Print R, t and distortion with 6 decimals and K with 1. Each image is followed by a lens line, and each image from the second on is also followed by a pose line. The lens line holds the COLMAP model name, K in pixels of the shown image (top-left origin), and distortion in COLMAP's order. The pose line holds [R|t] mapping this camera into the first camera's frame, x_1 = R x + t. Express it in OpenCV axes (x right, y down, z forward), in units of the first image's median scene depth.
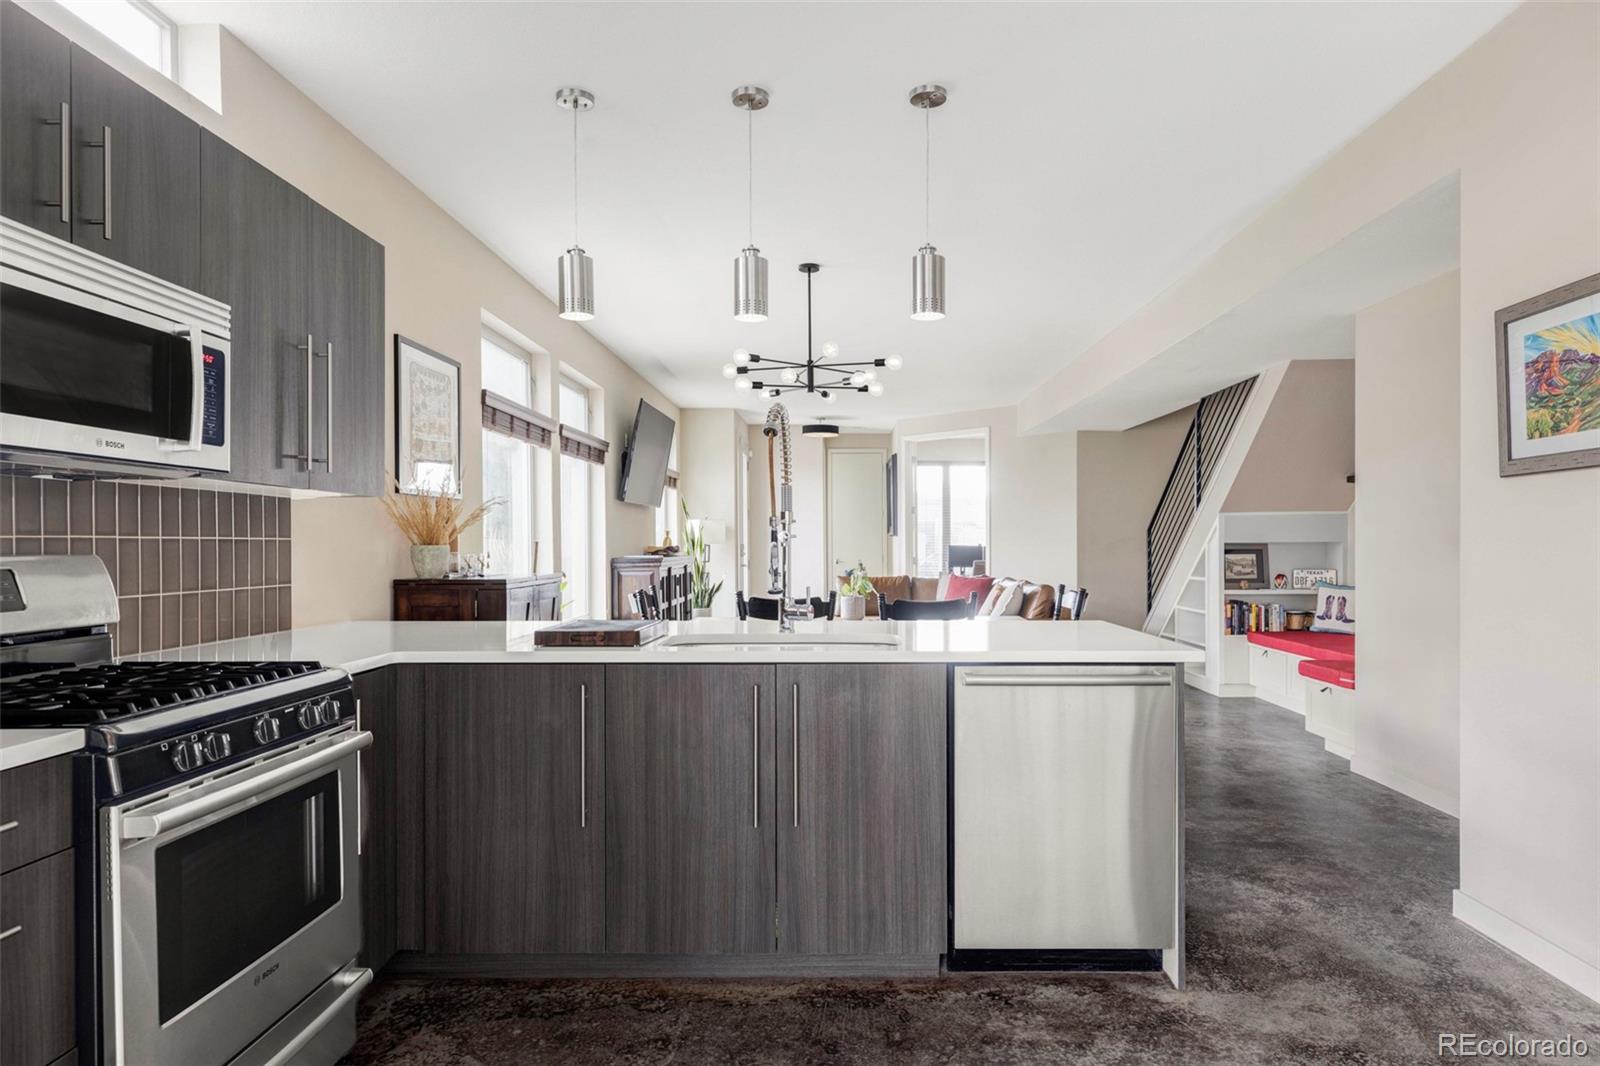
lens RADIAL K [[956.1, 0, 806.1], [0, 956.1, 547.8], [0, 0, 1]] dist [-0.001877, 0.000070]
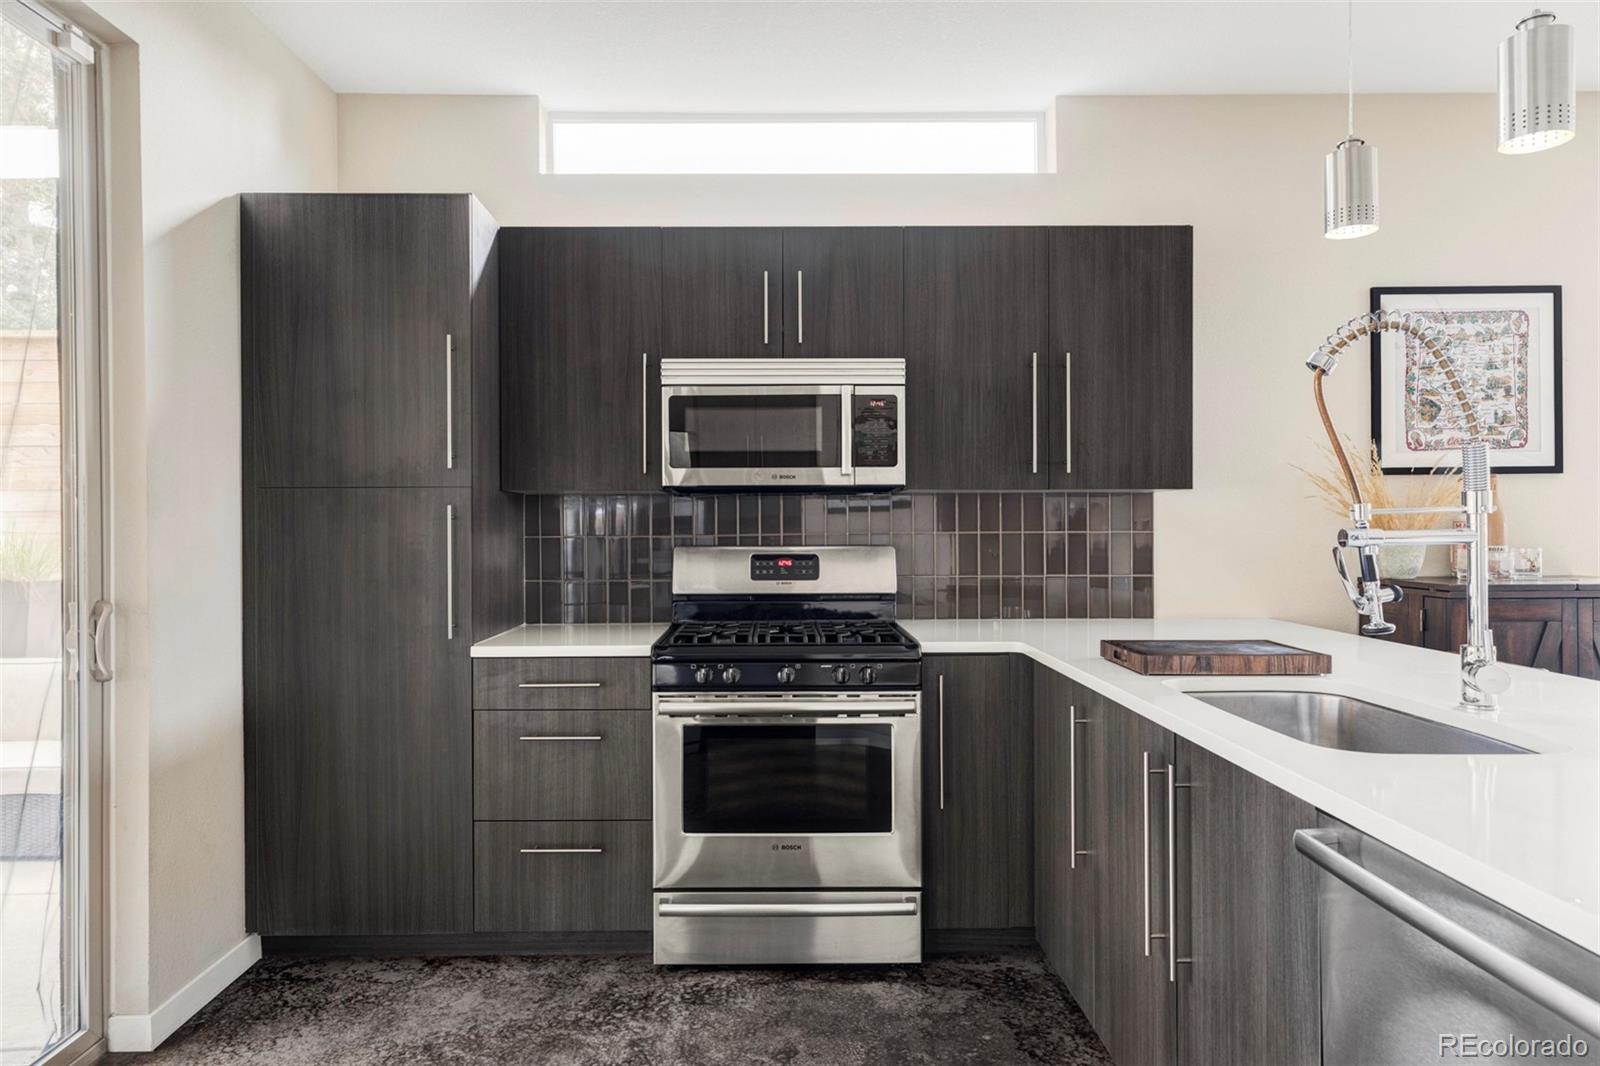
lens RADIAL K [[960.9, 0, 800.0], [0, 960.9, 533.0], [0, 0, 1]] dist [0.004218, -0.000088]
pose [[0.046757, 0.010425, -0.998852, 0.219010], [0.001942, 0.999943, 0.010527, -0.008715], [0.998904, -0.002432, 0.046734, 0.245709]]
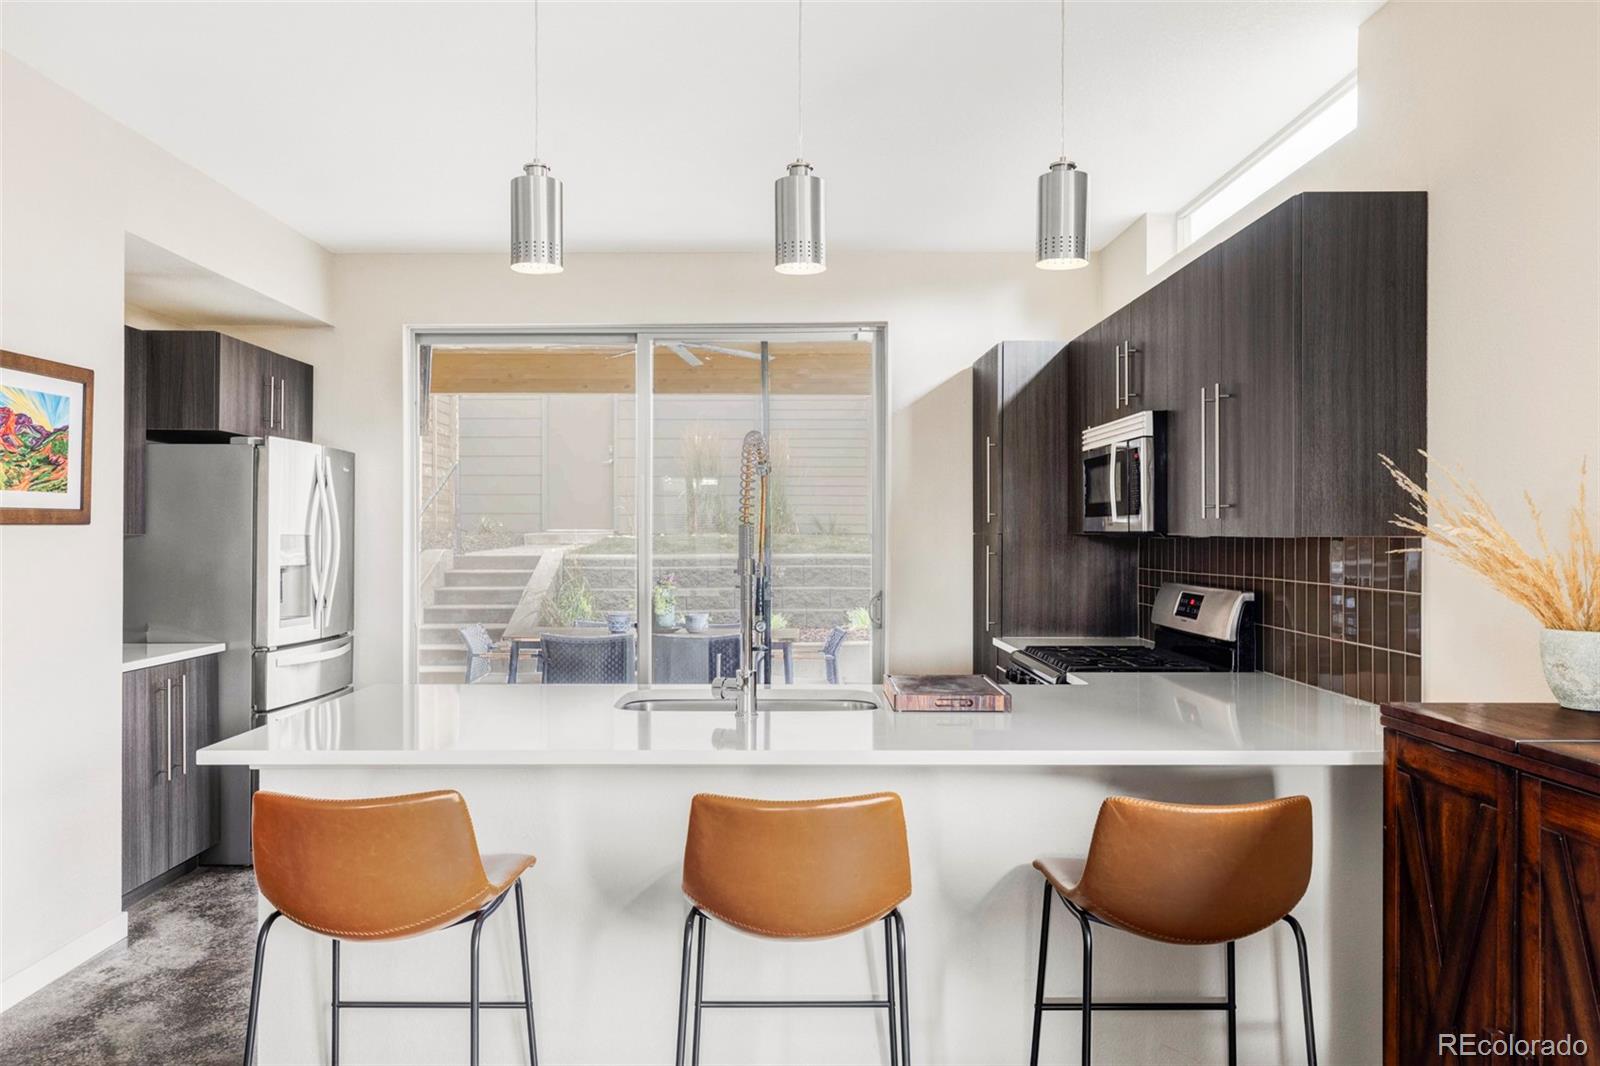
lens RADIAL K [[1135.3, 0, 778.6], [0, 1135.3, 537.4], [0, 0, 1]] dist [0.000902, 0.000930]
pose [[-0.999477, 0.002038, -0.032265, -0.006625], [0.001737, 0.999955, 0.009354, -0.027078], [0.032282, 0.009293, -0.999436, 0.807030]]
